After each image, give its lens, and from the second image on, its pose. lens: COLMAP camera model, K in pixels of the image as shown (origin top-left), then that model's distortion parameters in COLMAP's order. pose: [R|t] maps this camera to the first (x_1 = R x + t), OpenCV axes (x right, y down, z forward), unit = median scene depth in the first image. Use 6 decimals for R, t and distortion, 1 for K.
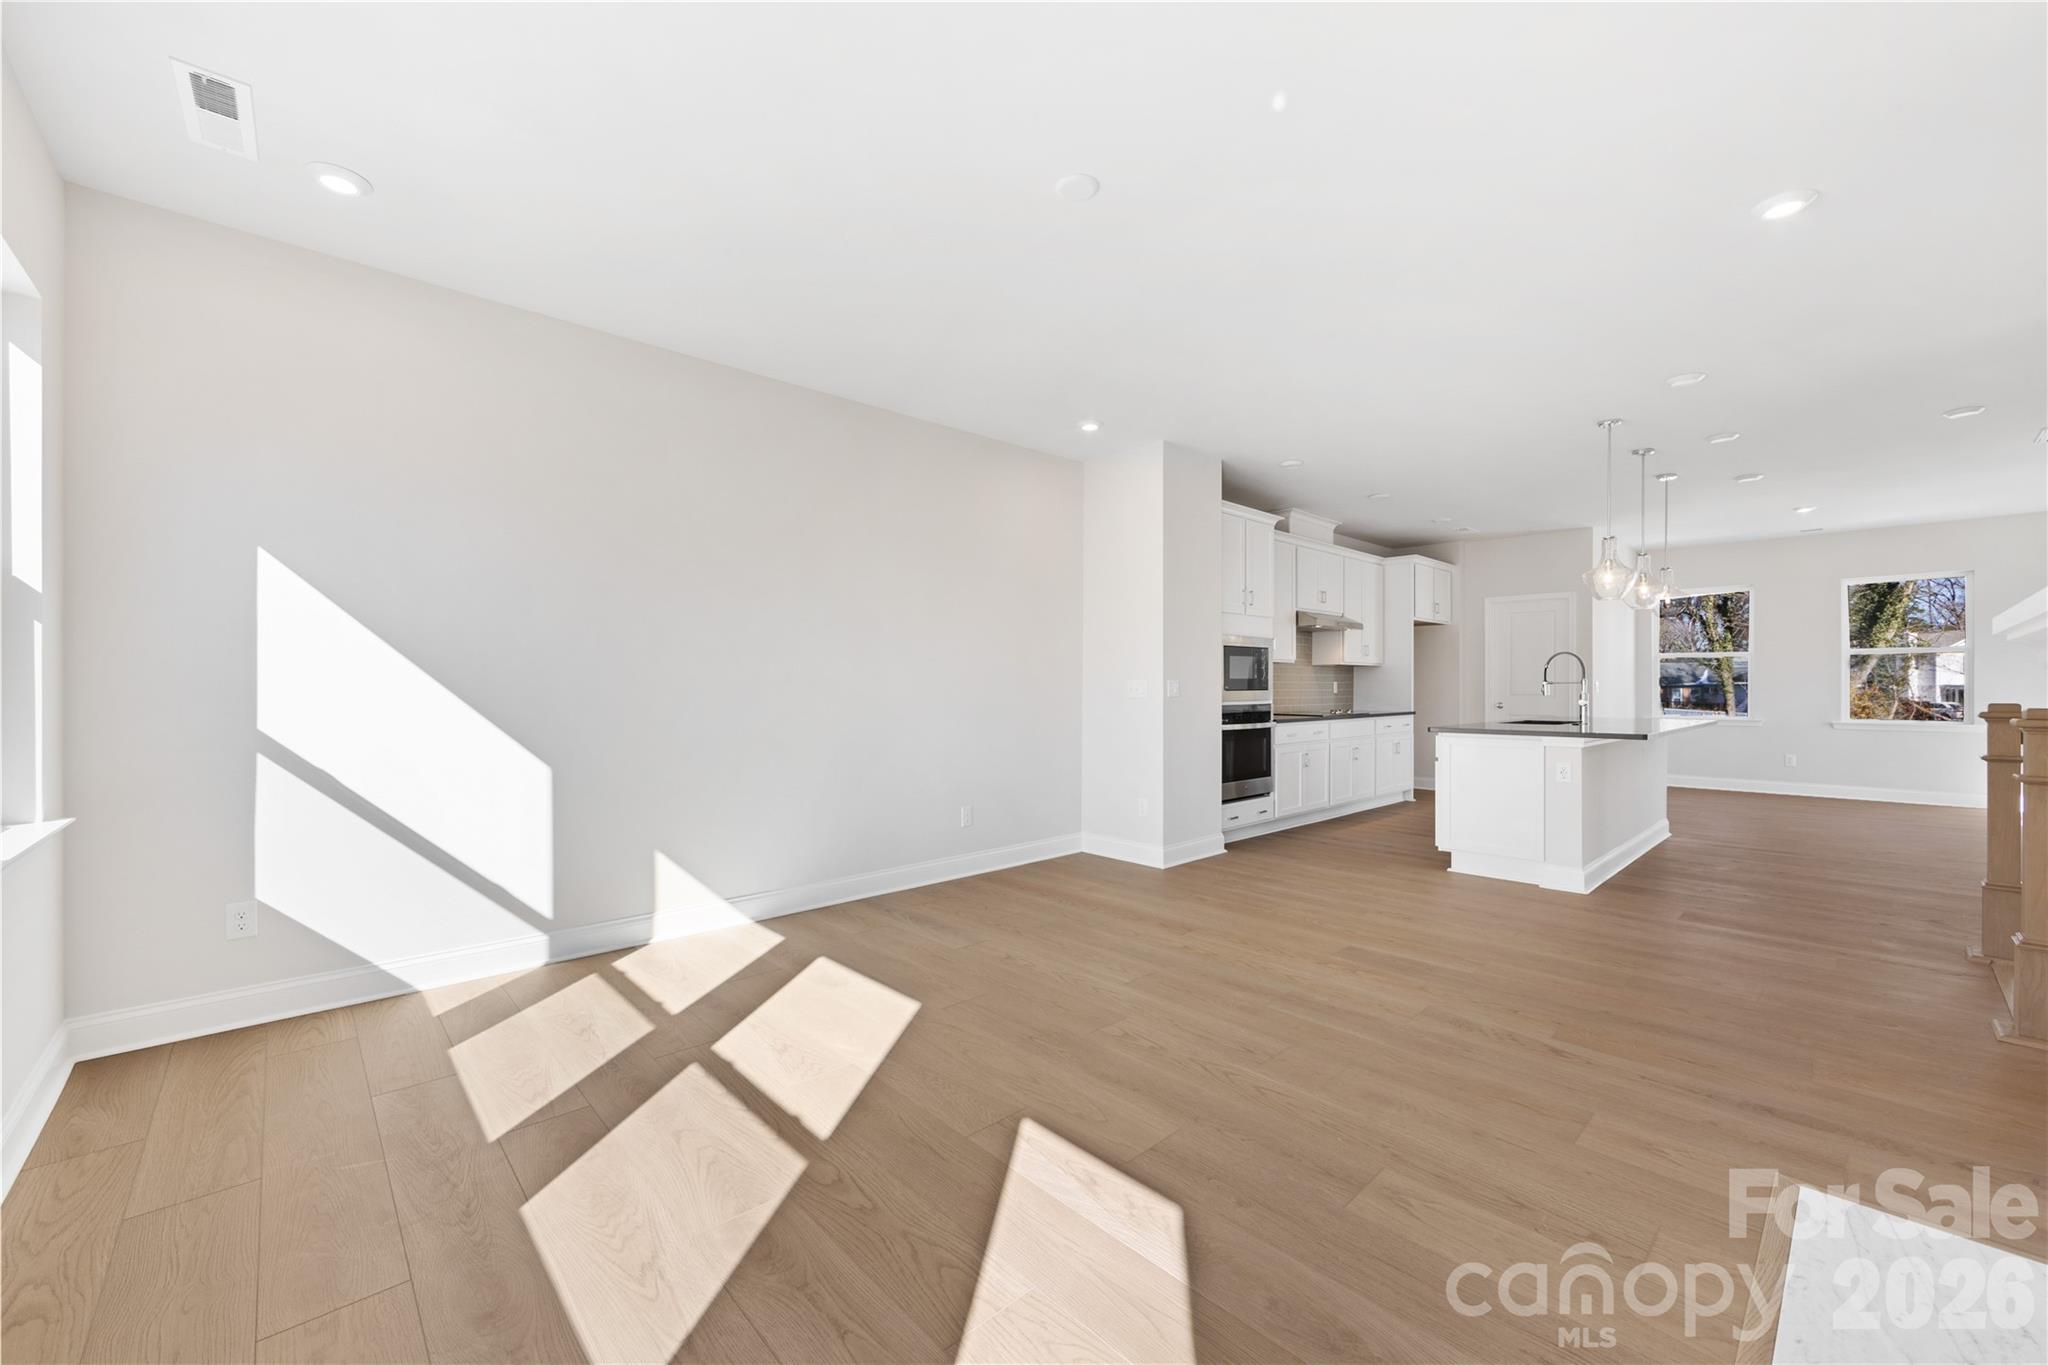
lens RADIAL K [[801.0, 0, 1024.1], [0, 801.0, 688.2], [0, 0, 1]] dist [-0.002070, -0.000493]
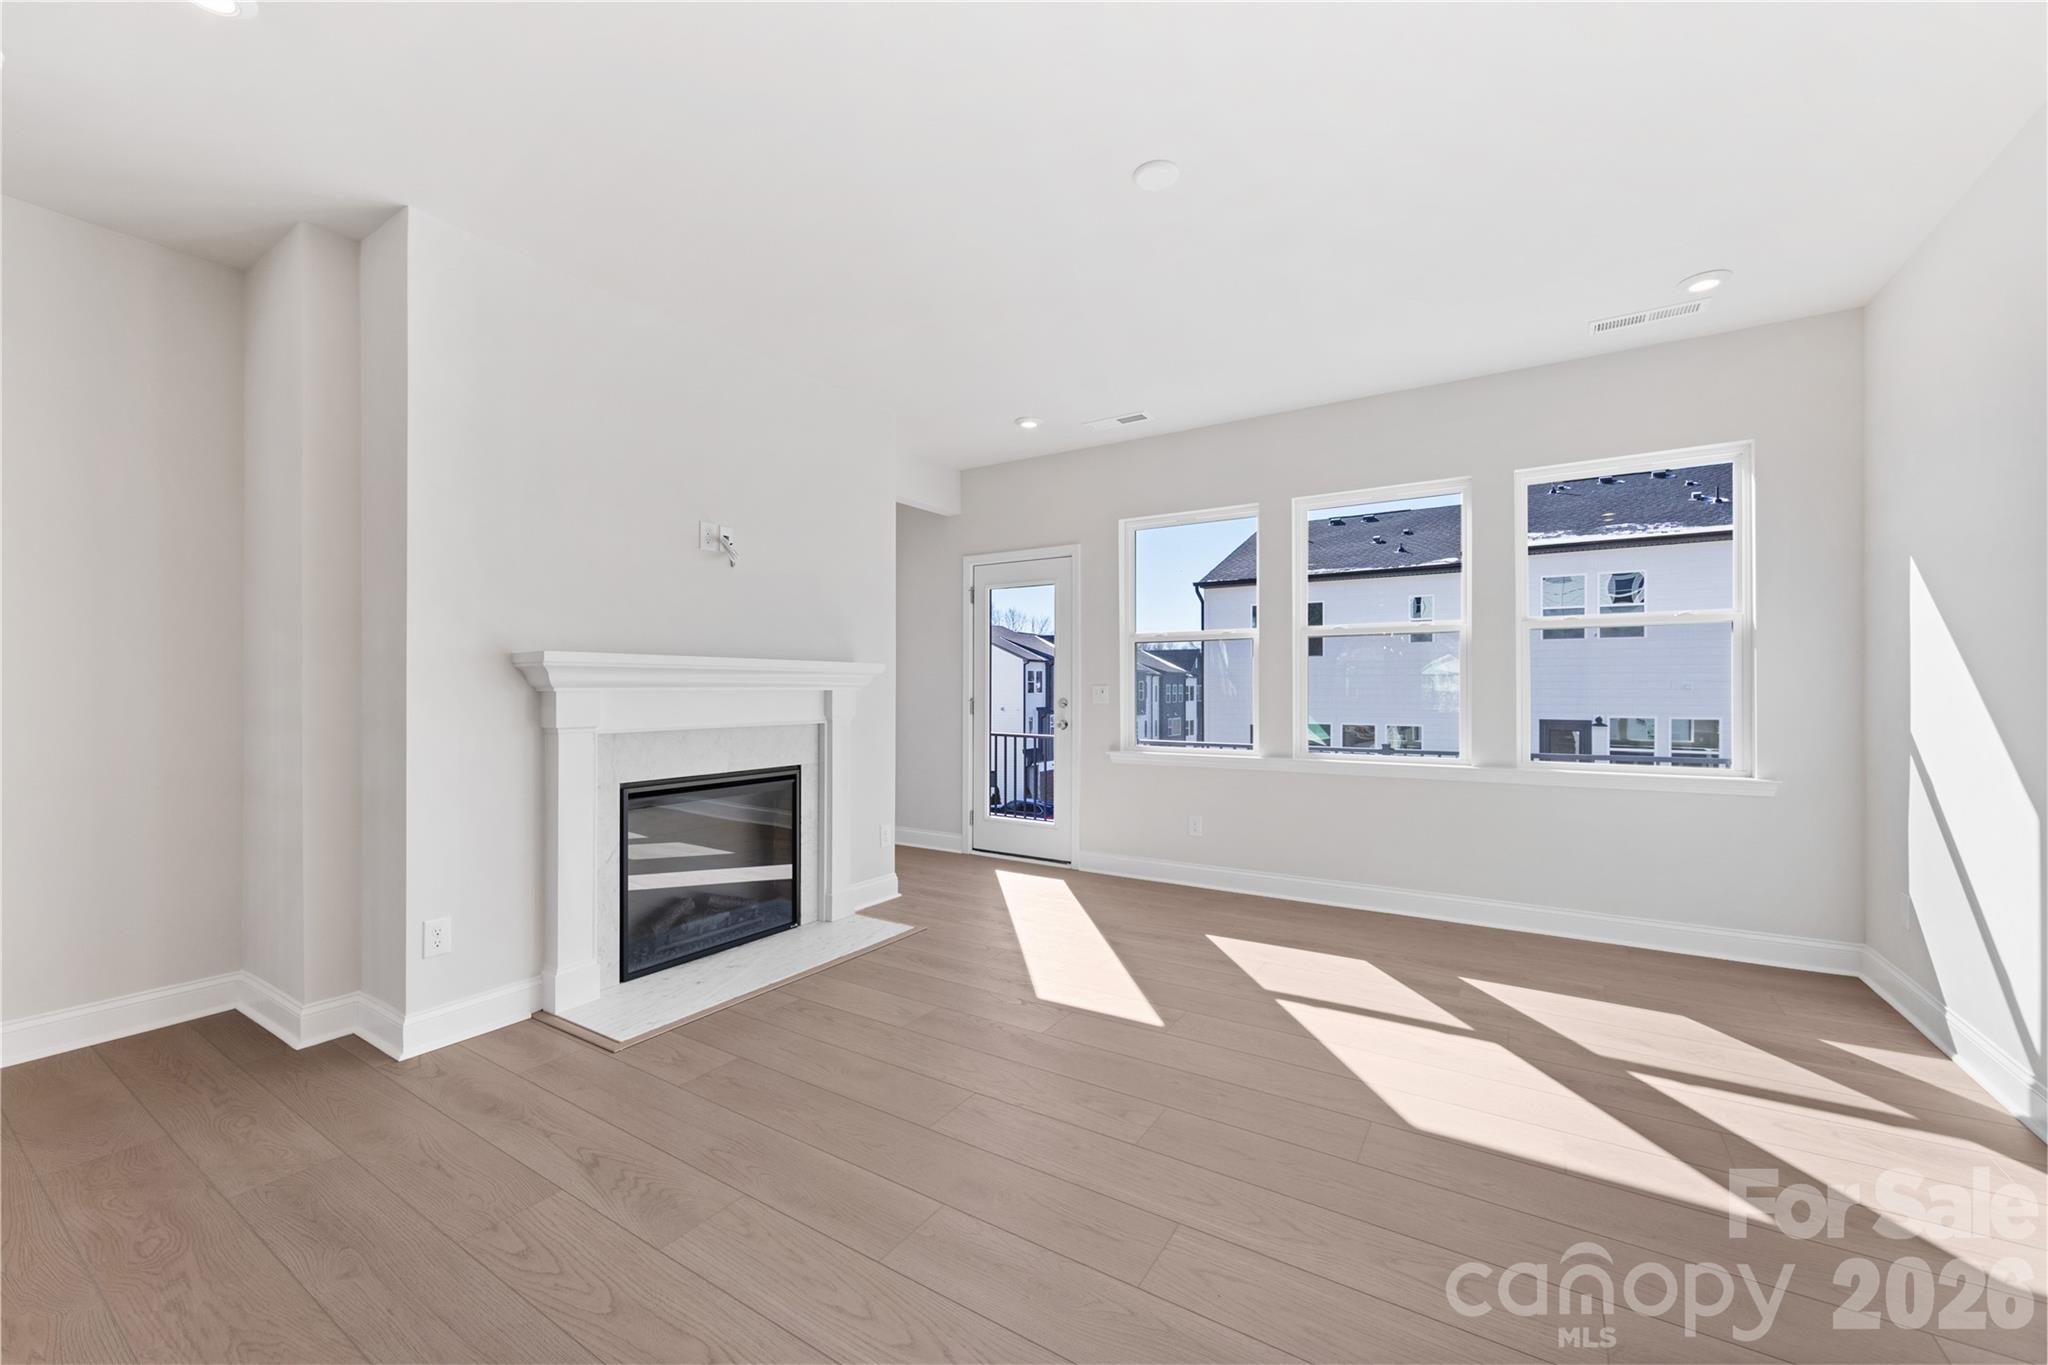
lens RADIAL K [[801.0, 0, 1027.4], [0, 801.0, 685.4], [0, 0, 1]] dist [-0.002070, -0.000493]
pose [[-0.966956, 0.000349, -0.254943, 0.238626], [0.000210, 1.000000, 0.000571, -0.005956], [0.254943, 0.000499, -0.966956, 0.973612]]
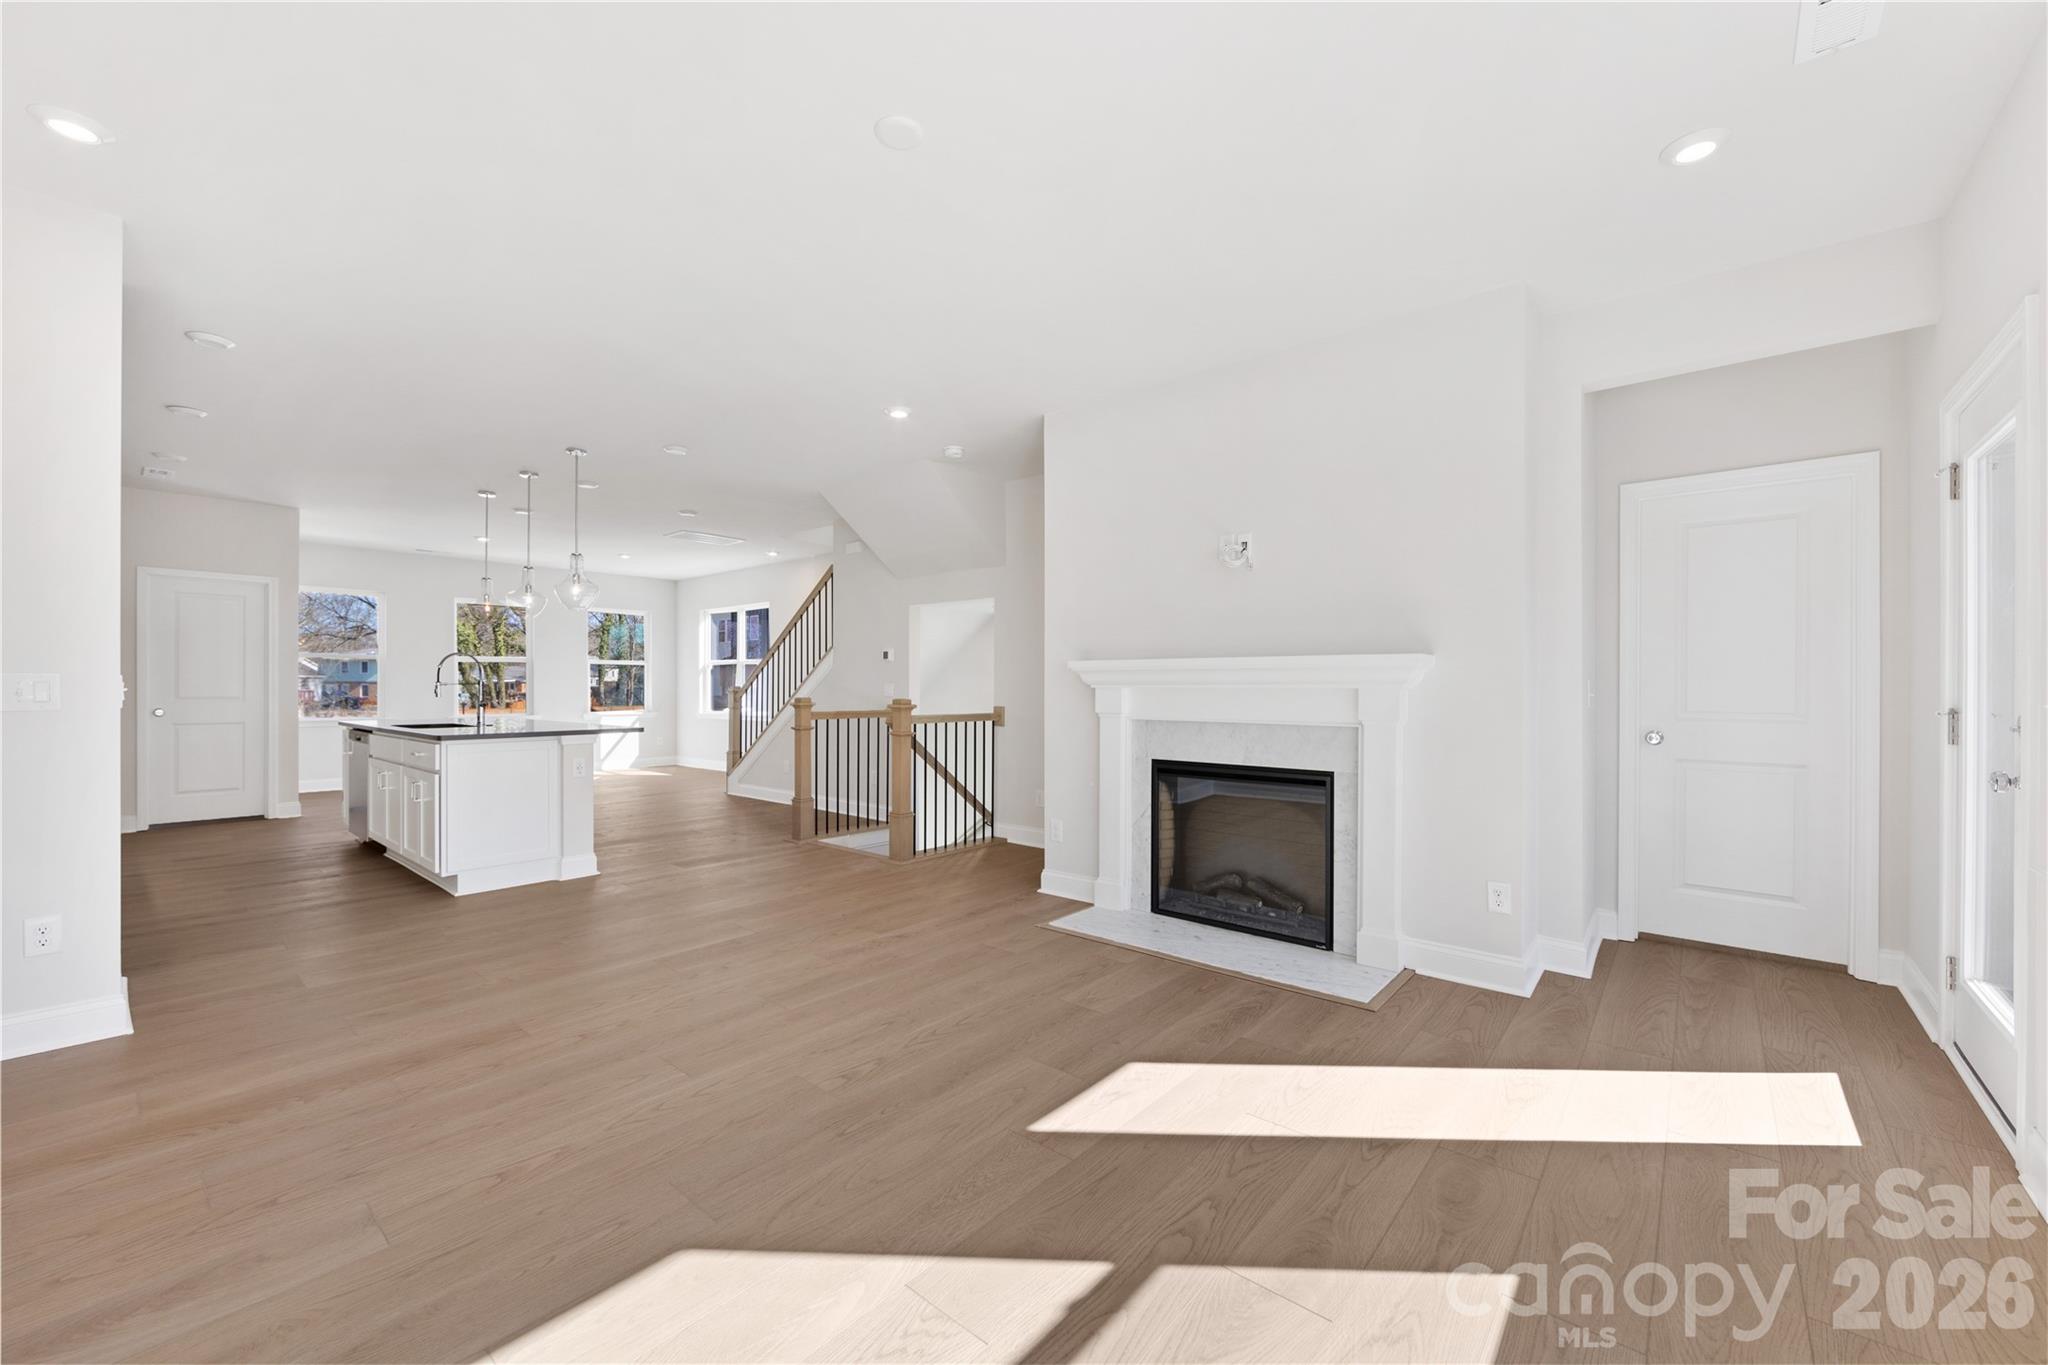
lens RADIAL K [[801.0, 0, 1018.5], [0, 801.0, 687.0], [0, 0, 1]] dist [-0.002070, -0.000493]
pose [[-0.110848, 0.000646, 0.993837, -0.431543], [0.001666, 0.999999, -0.000464, -0.002035], [-0.993836, 0.001604, -0.110849, 0.496240]]
